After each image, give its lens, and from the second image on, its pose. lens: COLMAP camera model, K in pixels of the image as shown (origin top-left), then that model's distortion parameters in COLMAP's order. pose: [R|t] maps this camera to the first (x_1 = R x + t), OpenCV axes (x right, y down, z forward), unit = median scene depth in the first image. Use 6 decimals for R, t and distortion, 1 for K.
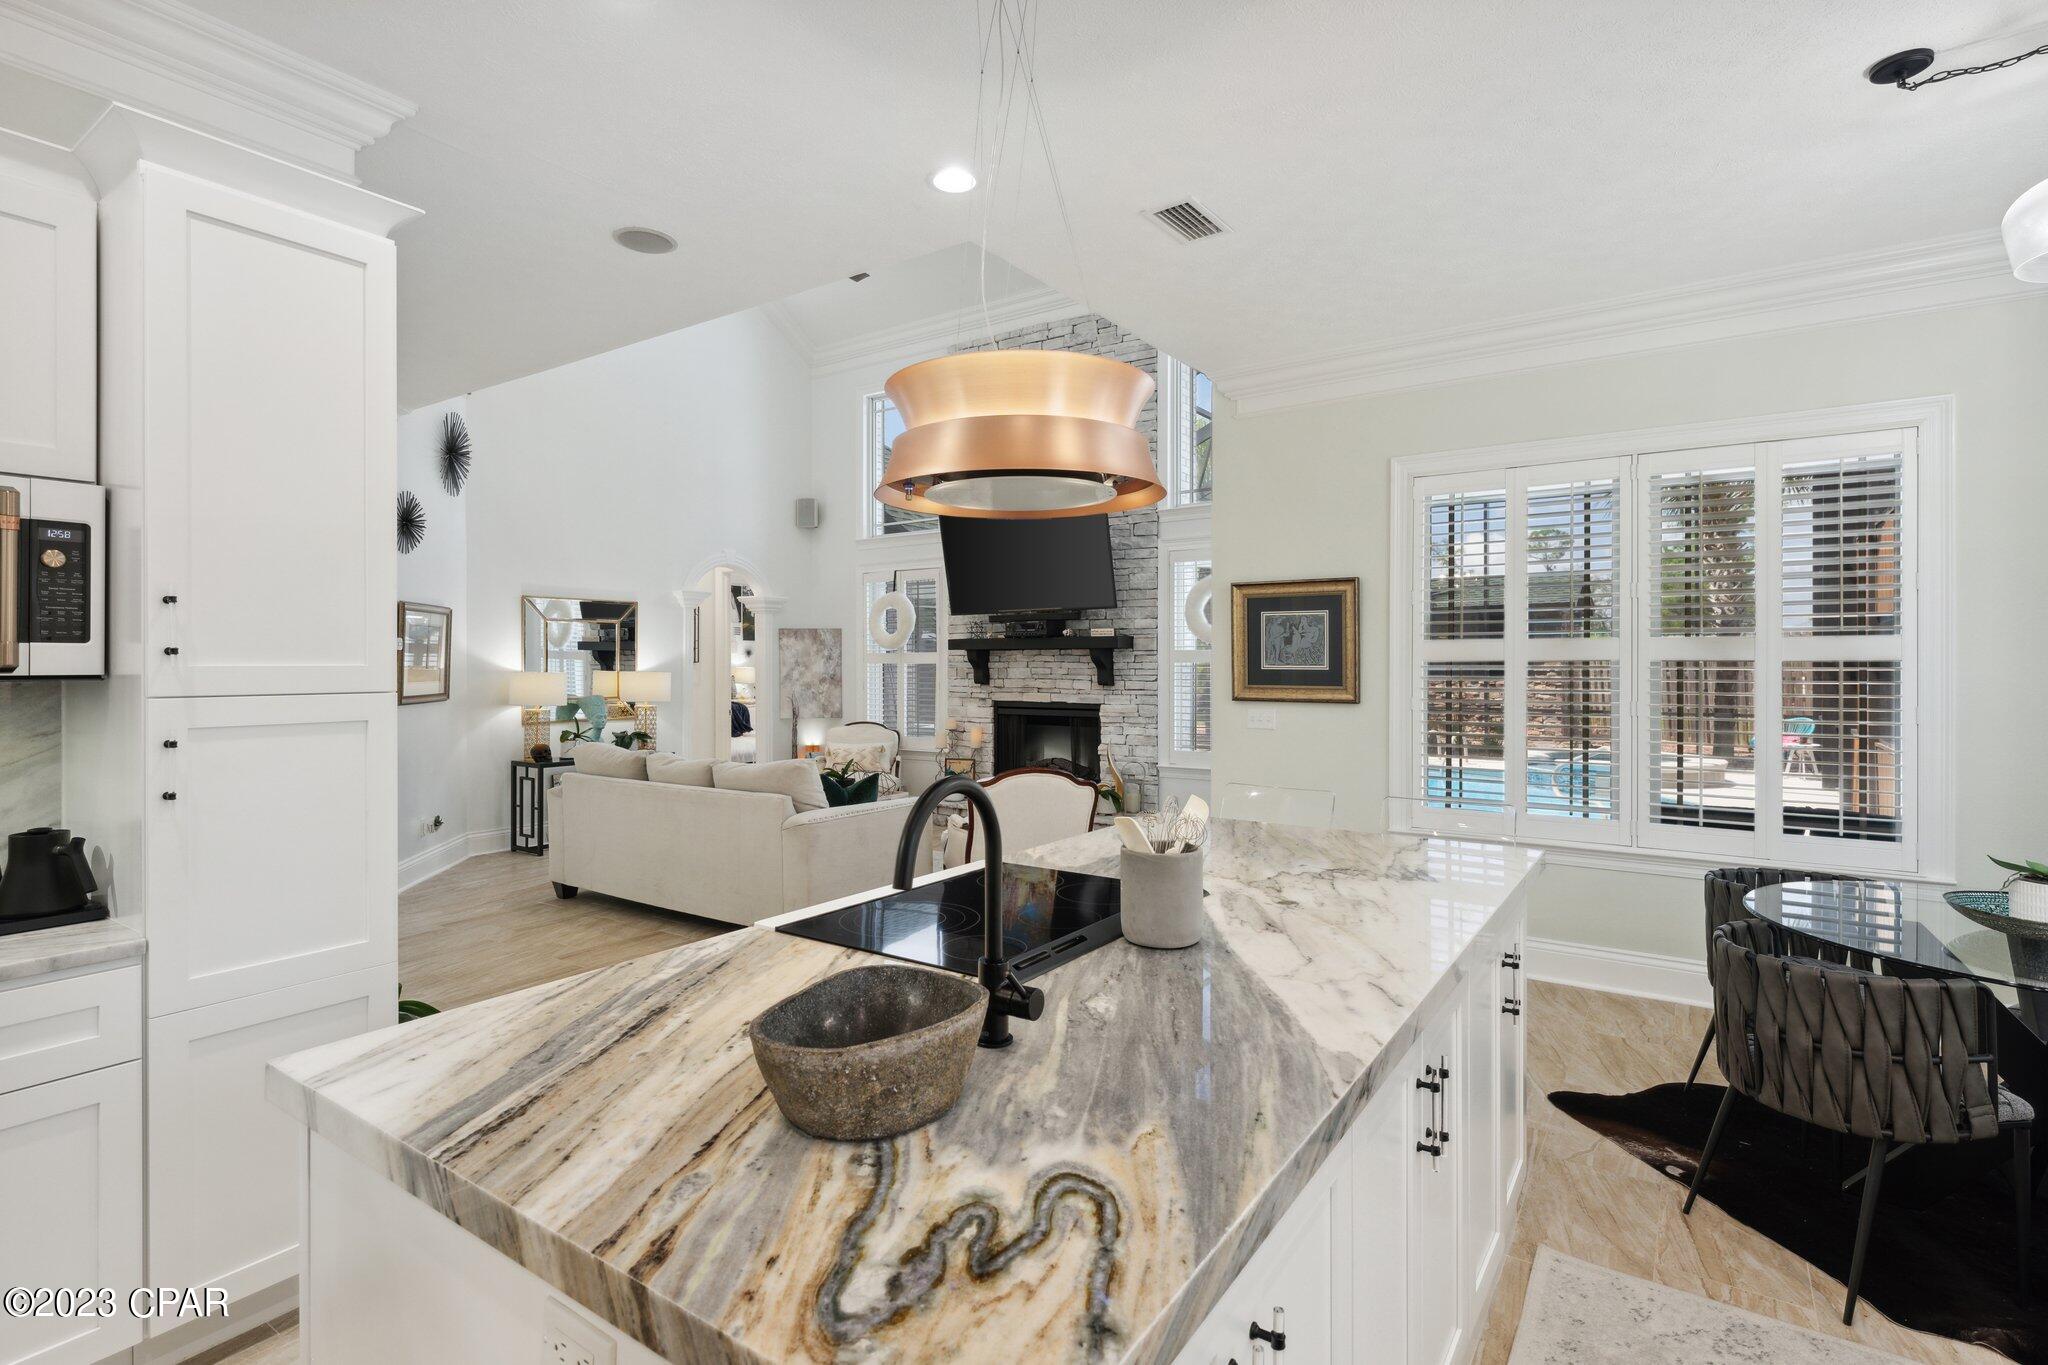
lens RADIAL K [[979.9, 0, 1024.1], [0, 979.9, 663.9], [0, 0, 1]] dist [0.001136, 0.000133]
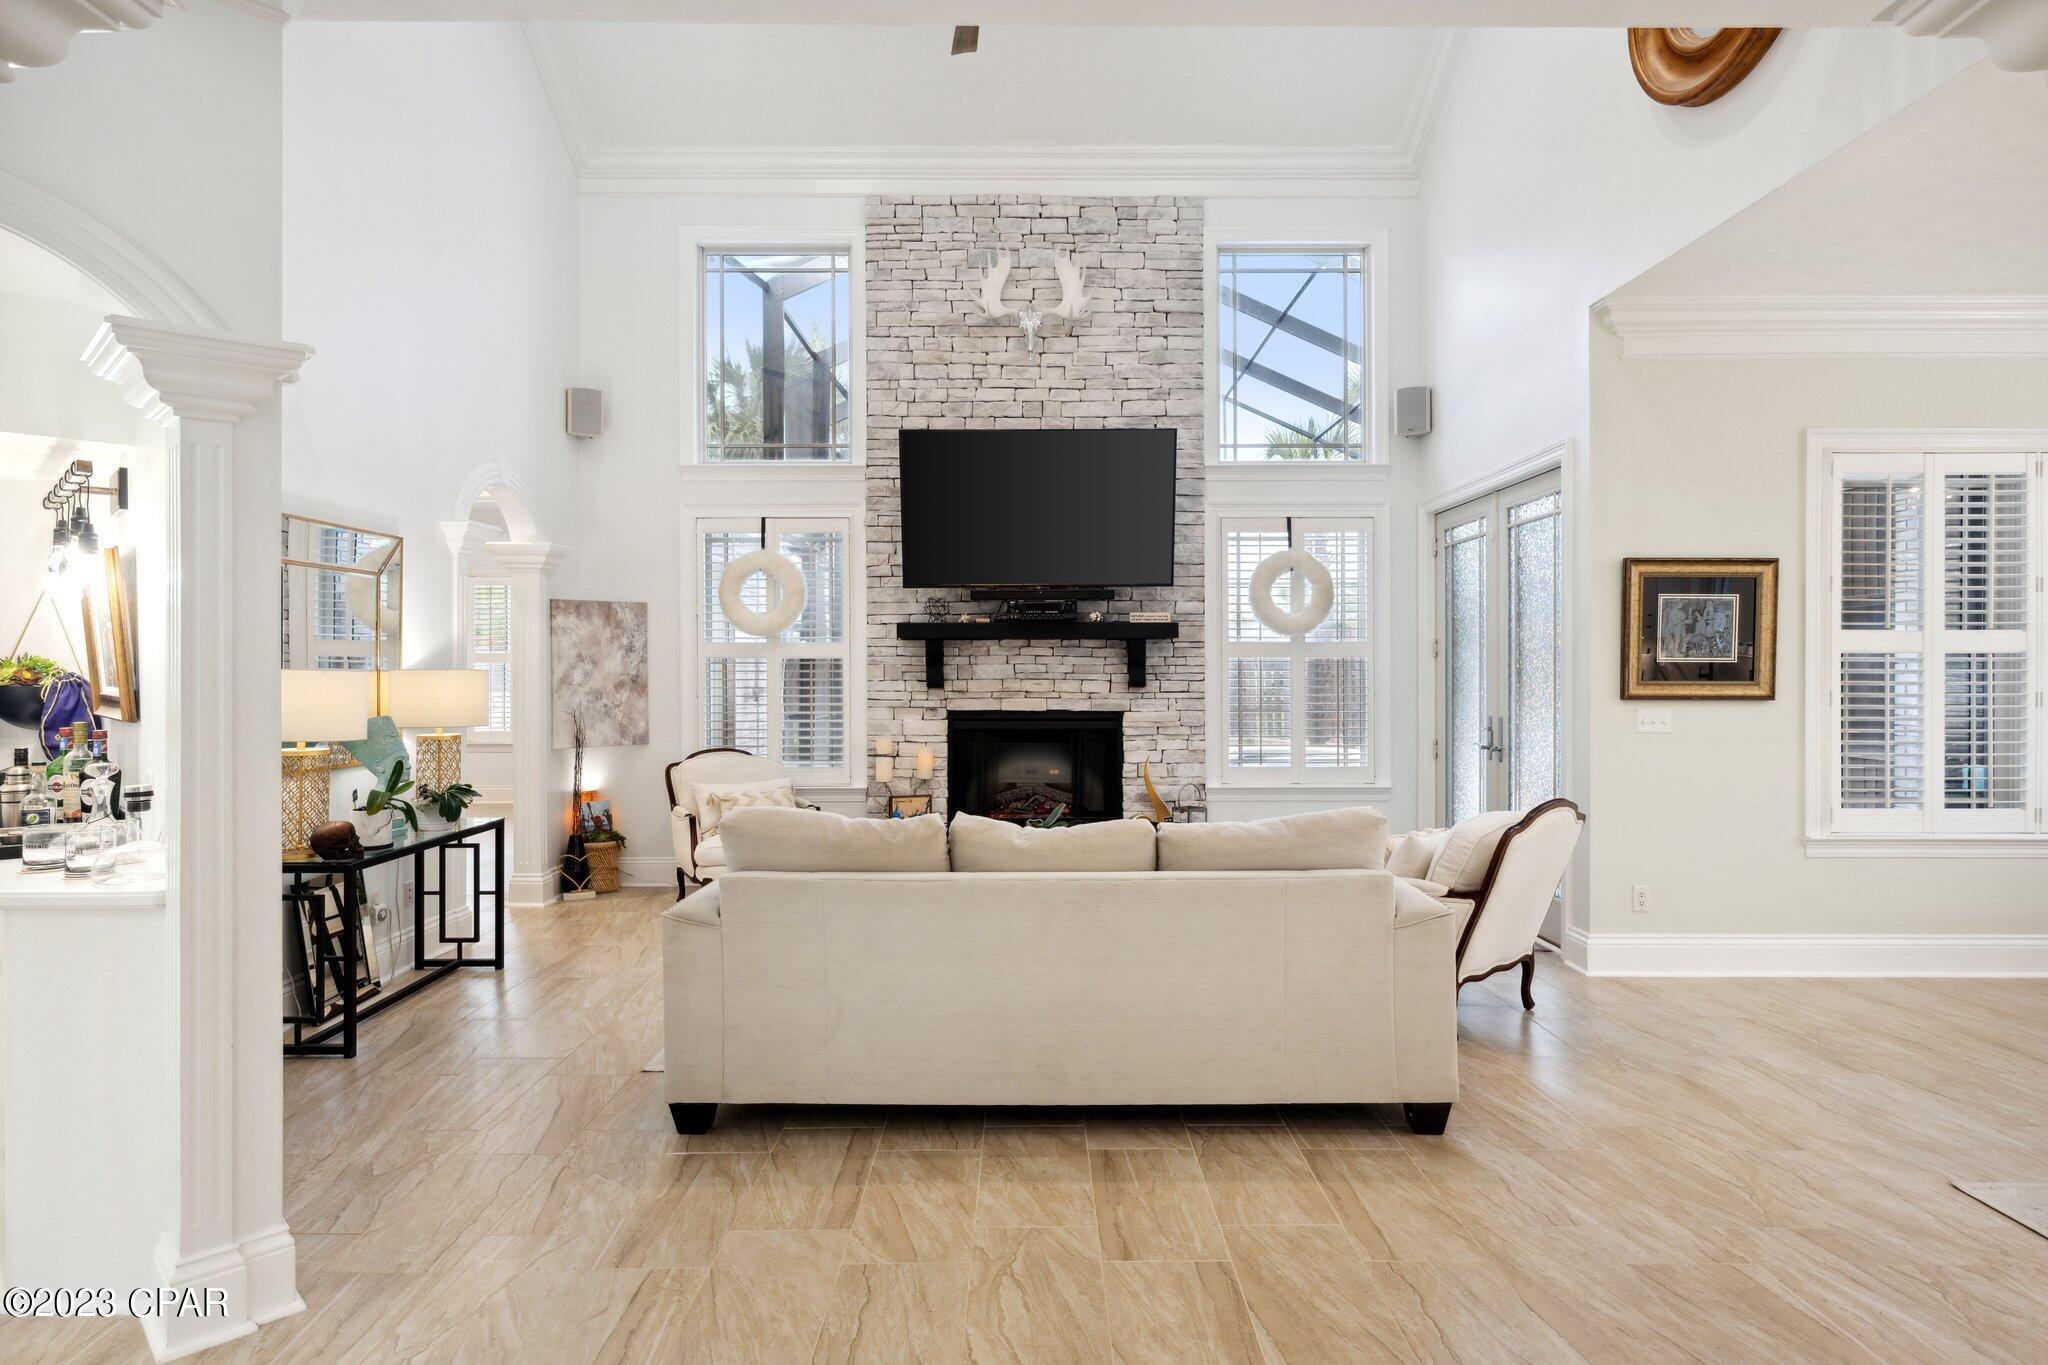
lens RADIAL K [[1094.6, 0, 1022.1], [0, 1094.6, 676.5], [0, 0, 1]] dist [-0.005523, -0.000802]
pose [[0.822064, -0.005015, 0.569373, -0.479555], [-0.000048, 0.999961, 0.008877, 0.006315], [-0.569395, -0.007325, 0.822031, 0.347808]]
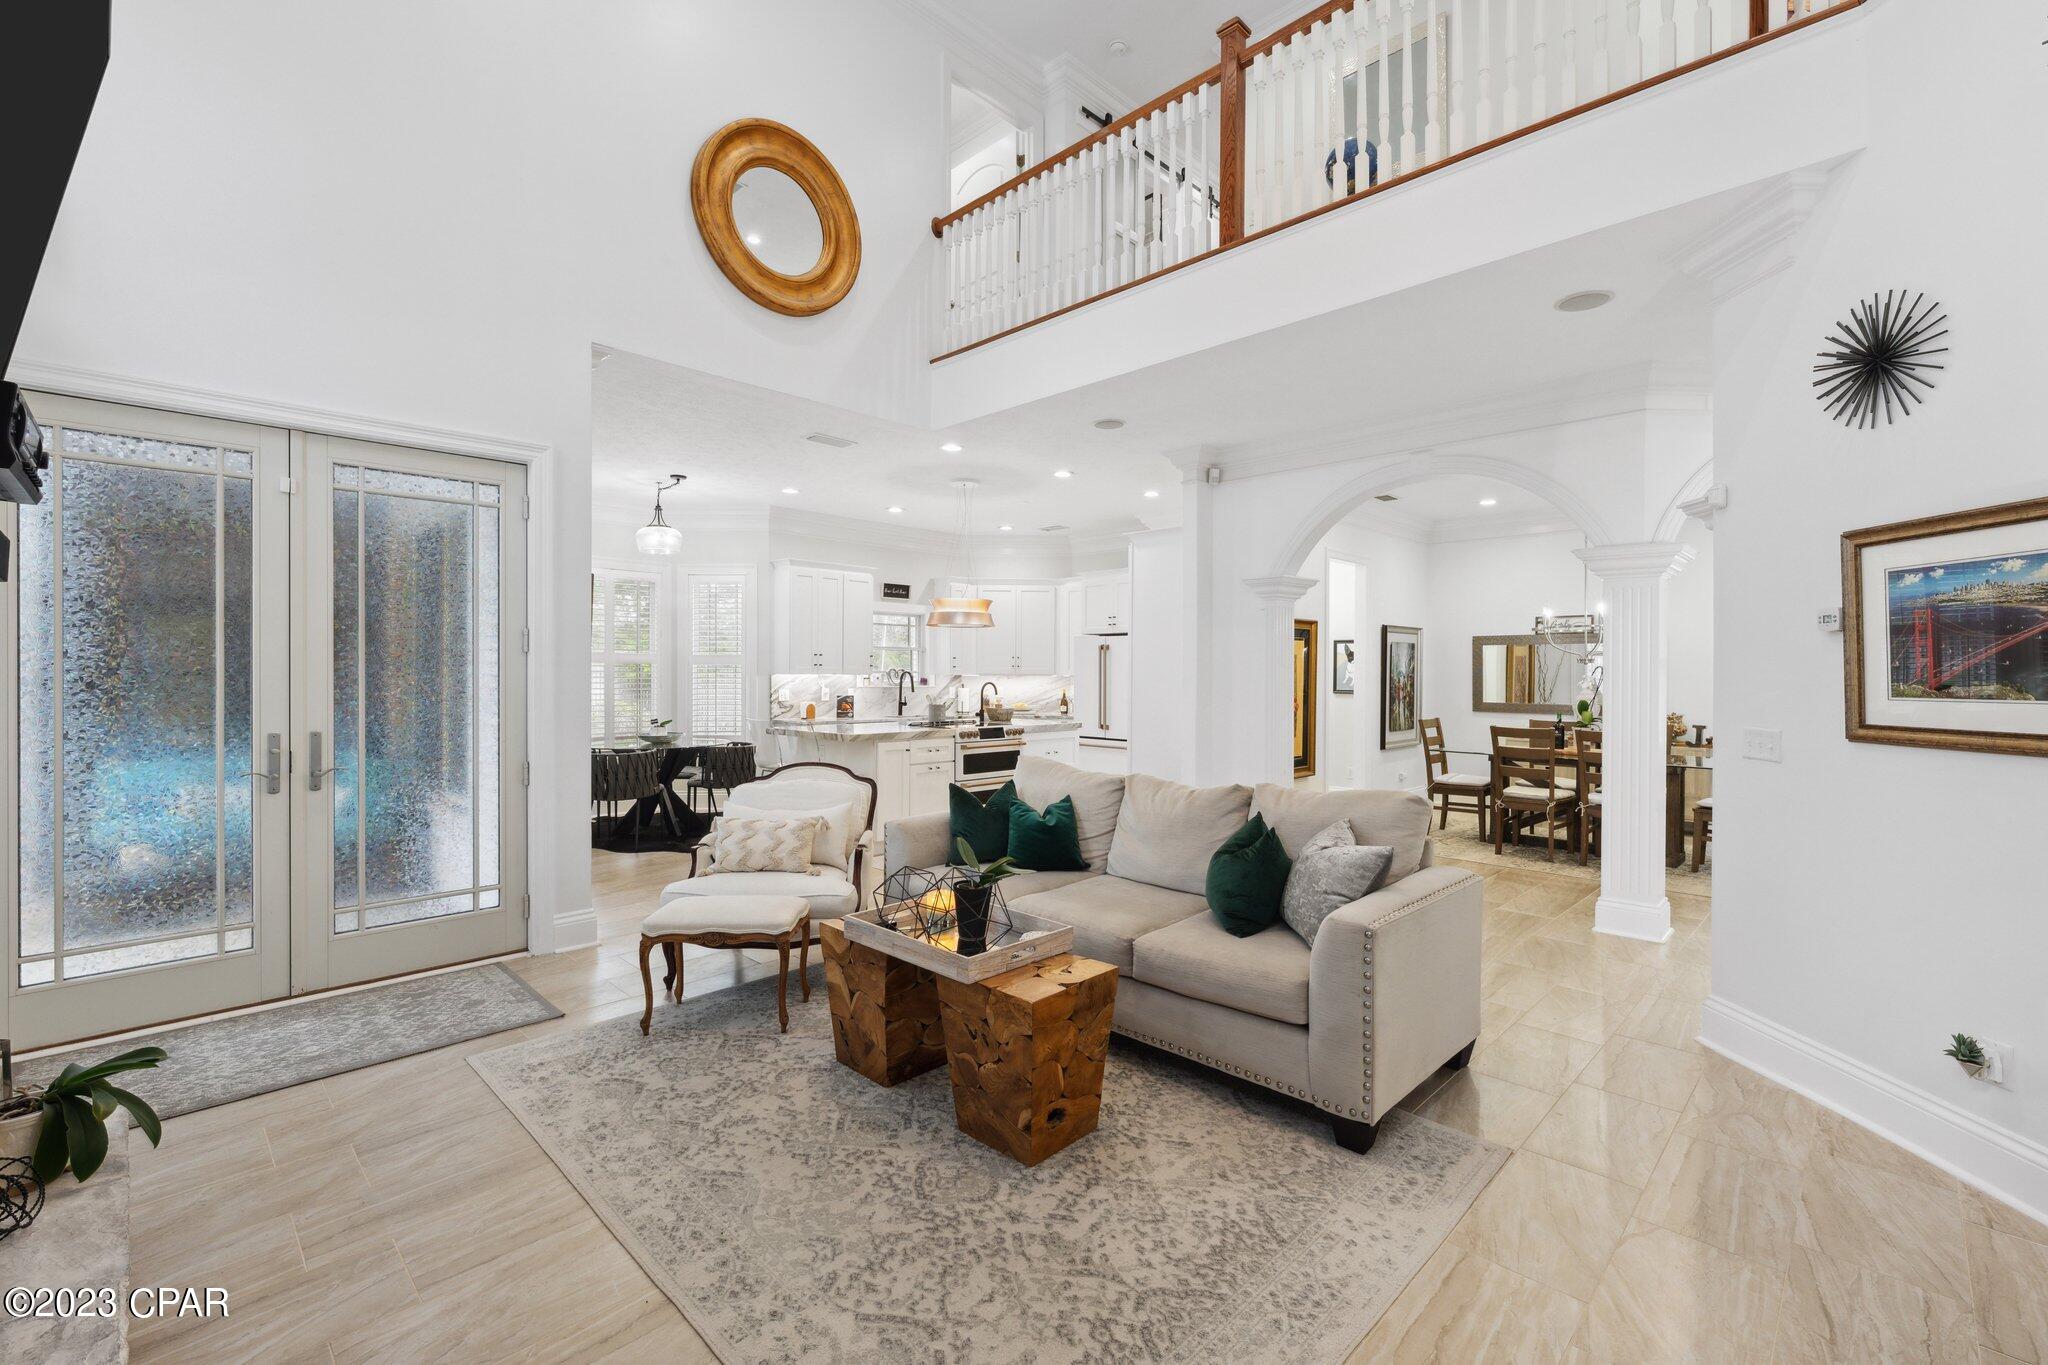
lens RADIAL K [[889.2, 0, 1024.4], [0, 889.2, 667.7], [0, 0, 1]] dist [0.000029, 0.000082]
pose [[-0.984330, -0.005794, 0.176244, -0.232696], [-0.007162, 0.999949, -0.007127, 0.008118], [-0.176193, -0.008278, -0.984321, 1.159384]]
